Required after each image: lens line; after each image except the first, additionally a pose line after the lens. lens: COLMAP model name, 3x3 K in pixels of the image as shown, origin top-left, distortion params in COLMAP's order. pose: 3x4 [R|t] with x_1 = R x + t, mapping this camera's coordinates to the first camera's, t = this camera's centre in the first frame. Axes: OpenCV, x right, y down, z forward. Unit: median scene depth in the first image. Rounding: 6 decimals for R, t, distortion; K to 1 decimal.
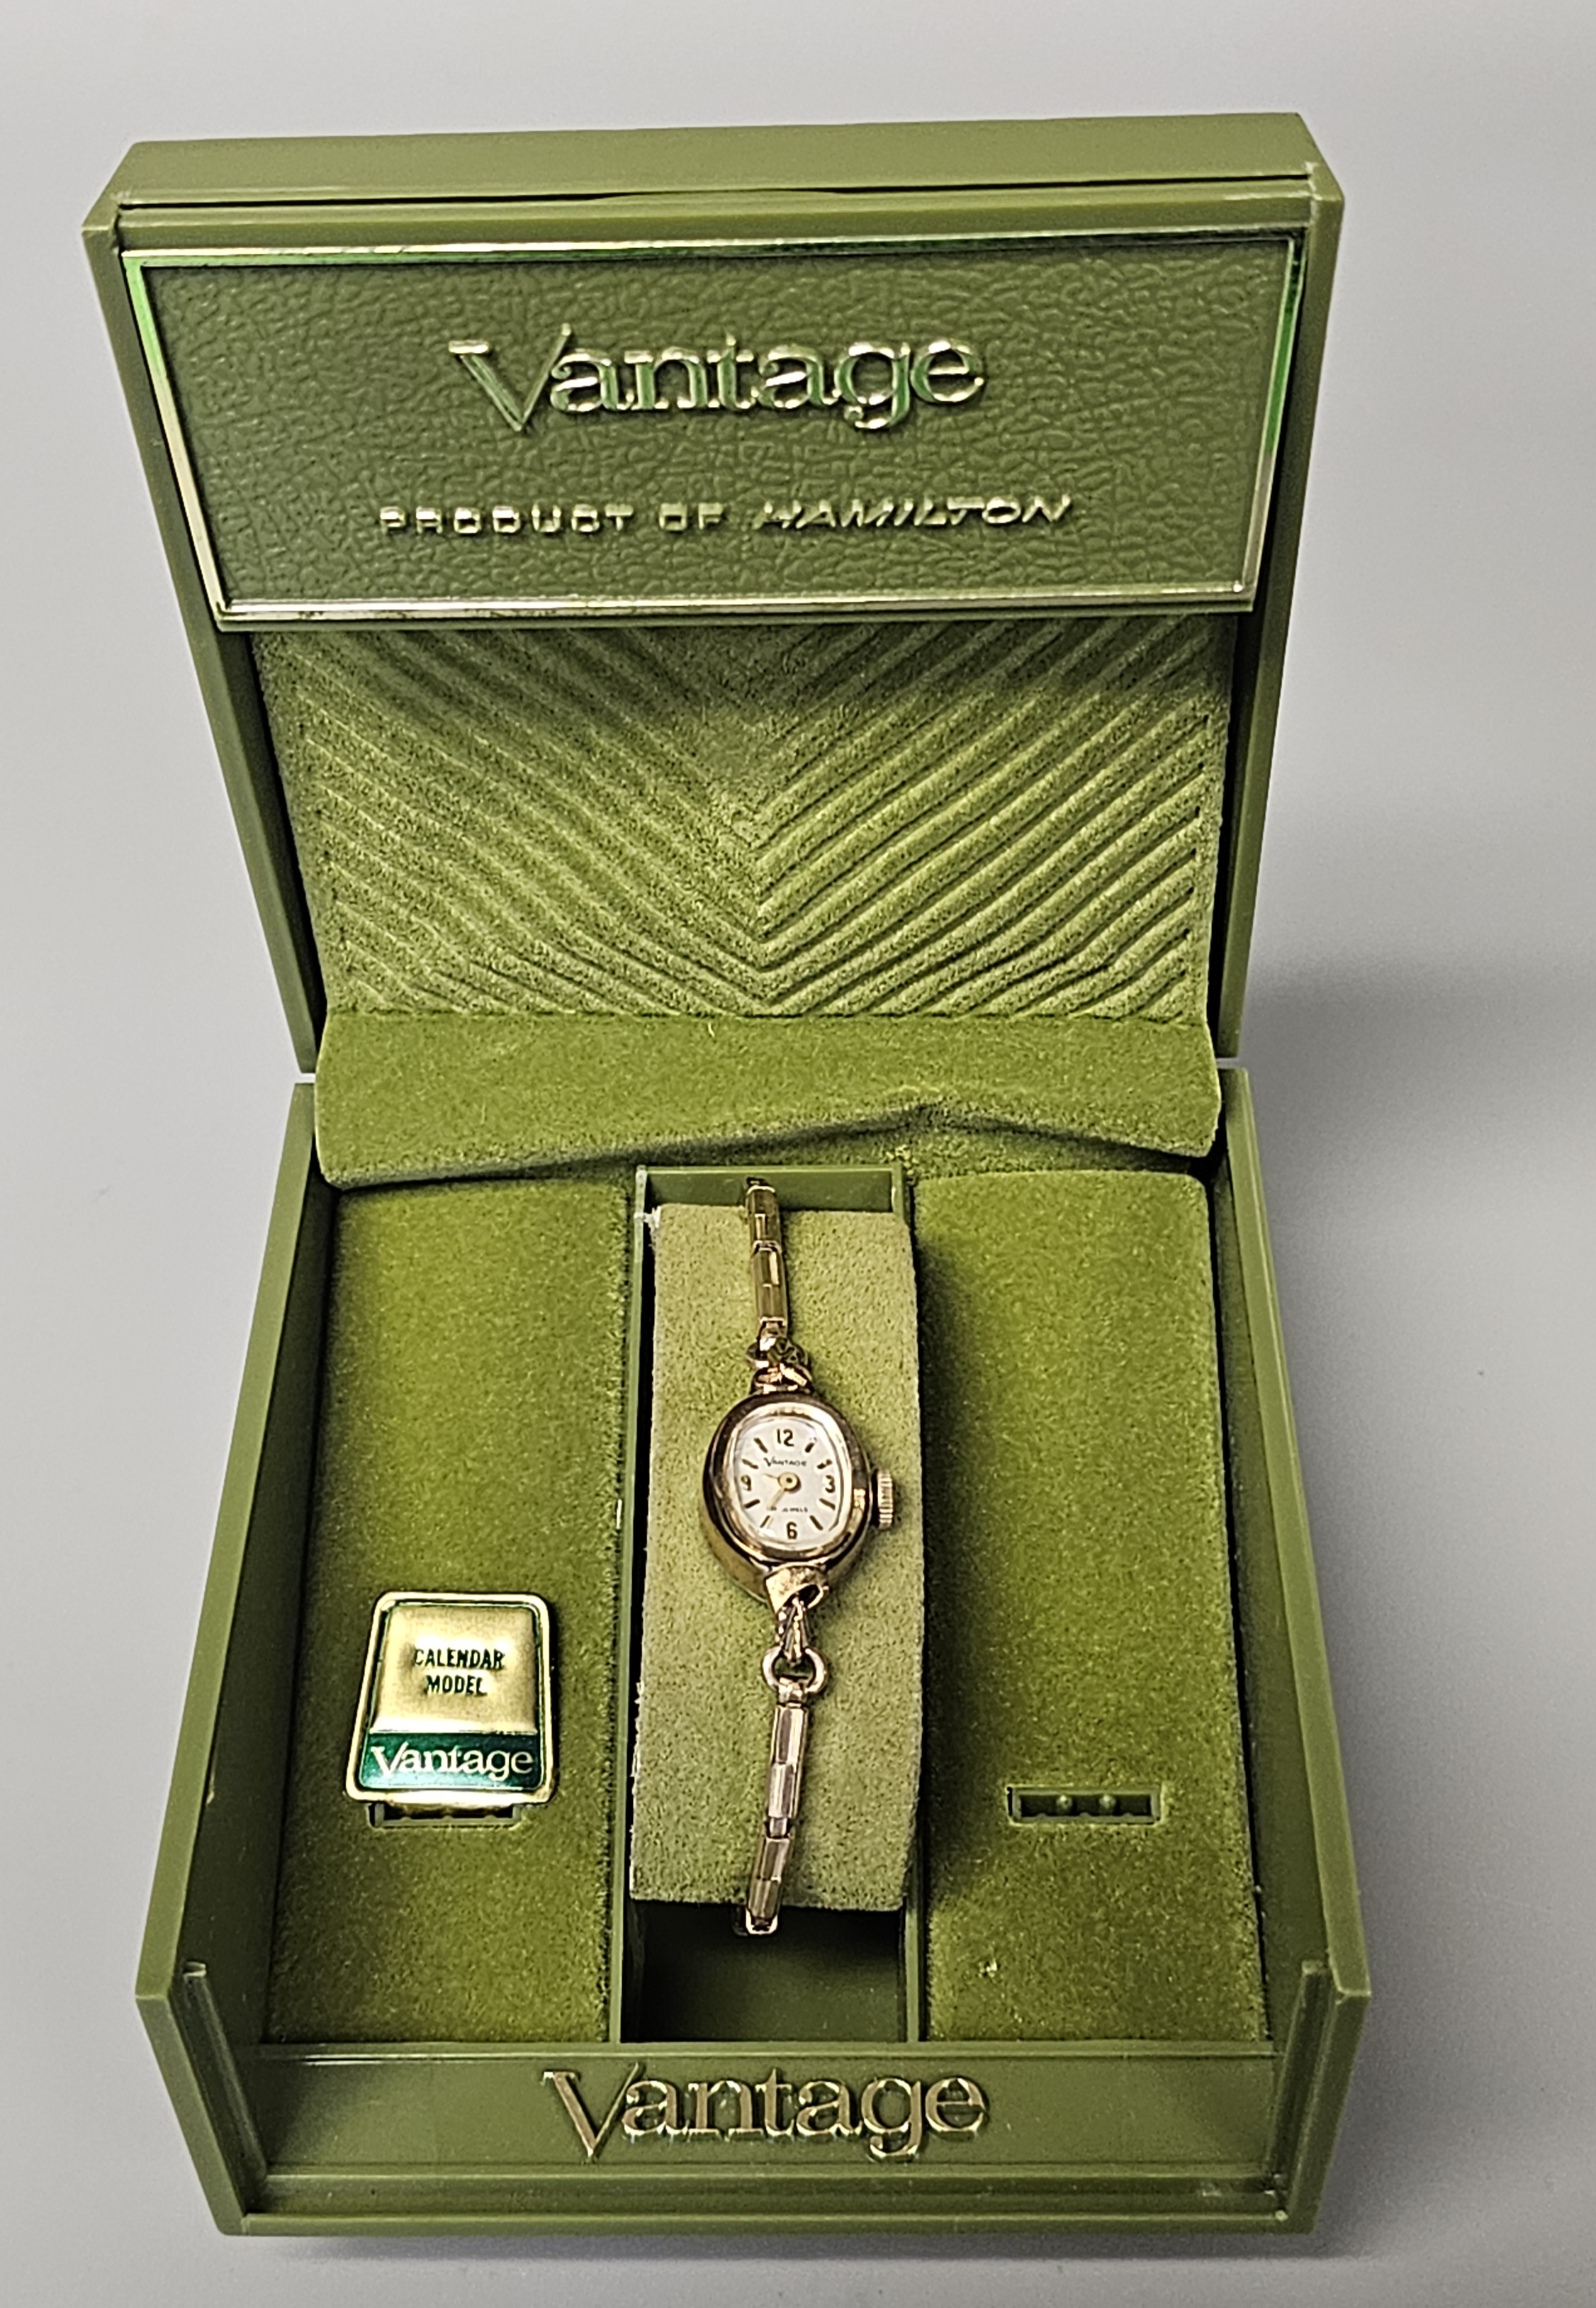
lens RADIAL K [[2993.1, 0, 795.7], [0, 2993.1, 1152.9], [0, 0, 1]] dist [0.038122, 0.000000]
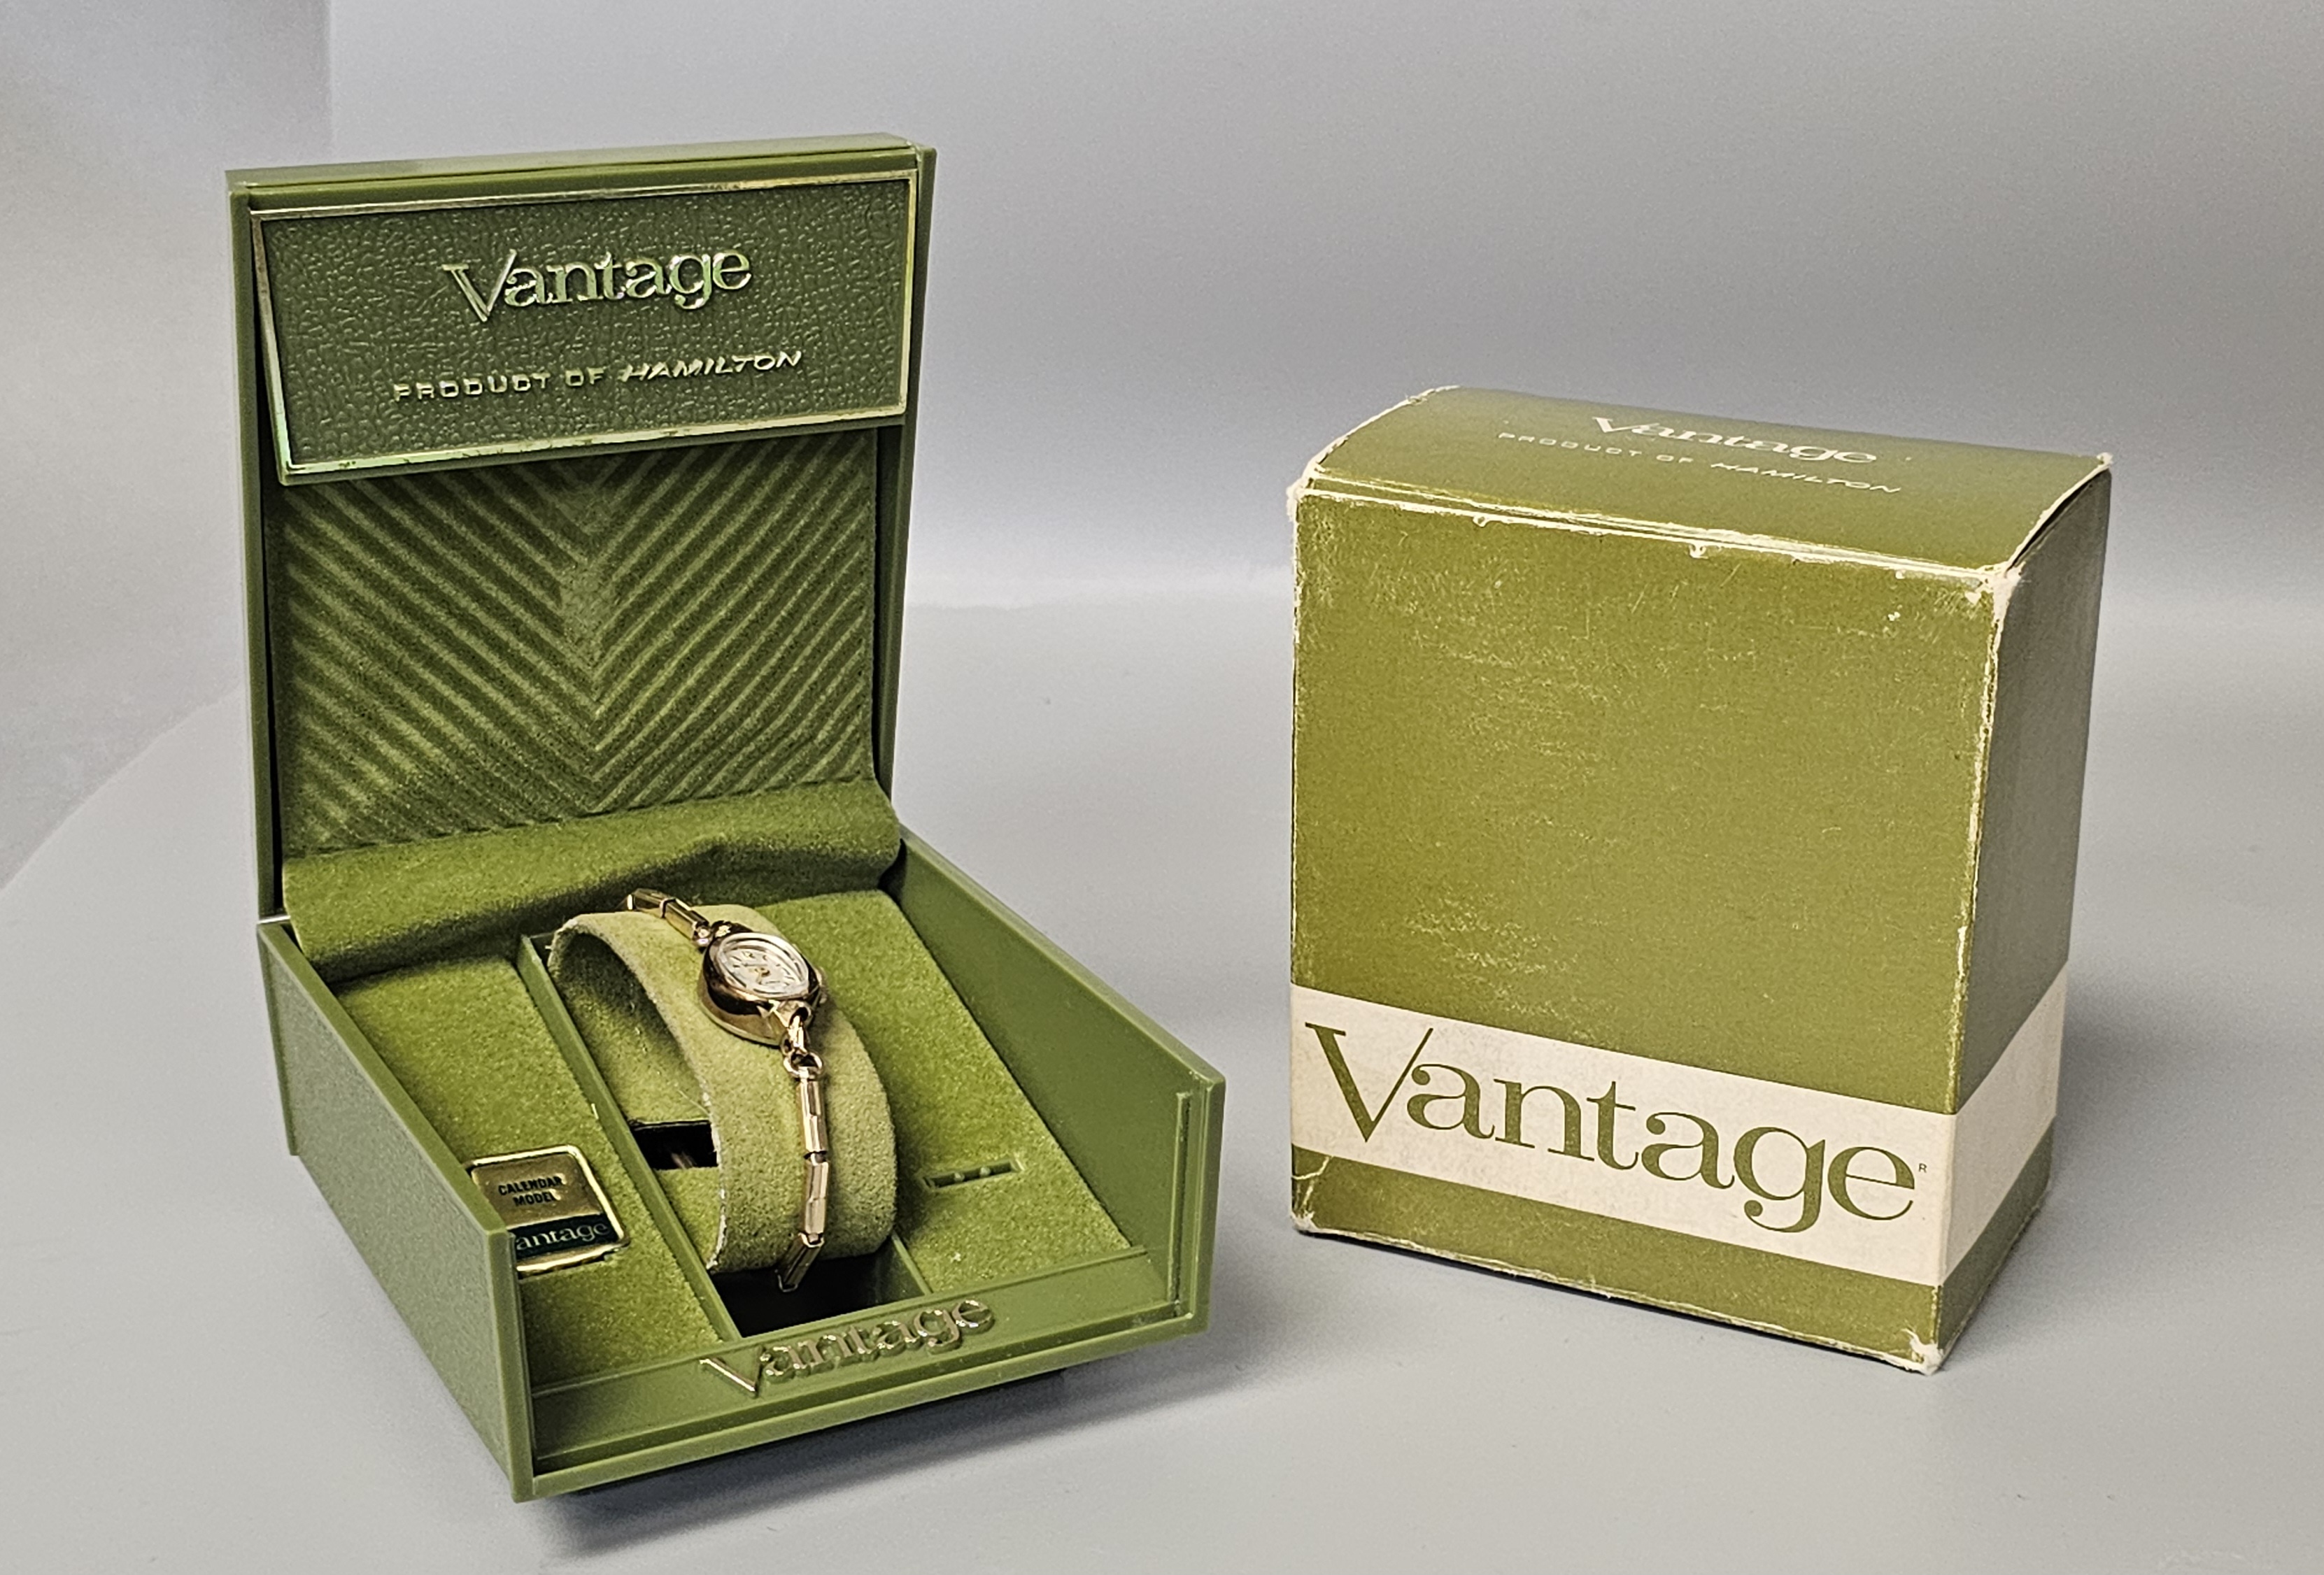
lens RADIAL K [[2654.3, 0, 1162.2], [0, 2654.3, 788.7], [0, 0, 1]] dist [0.021911, 0.000000]
pose [[0.897188, -0.148982, 0.415762, -0.390558], [0.267514, 0.932362, -0.243180, 0.436414], [-0.351411, 0.329401, 0.876359, -0.310379]]
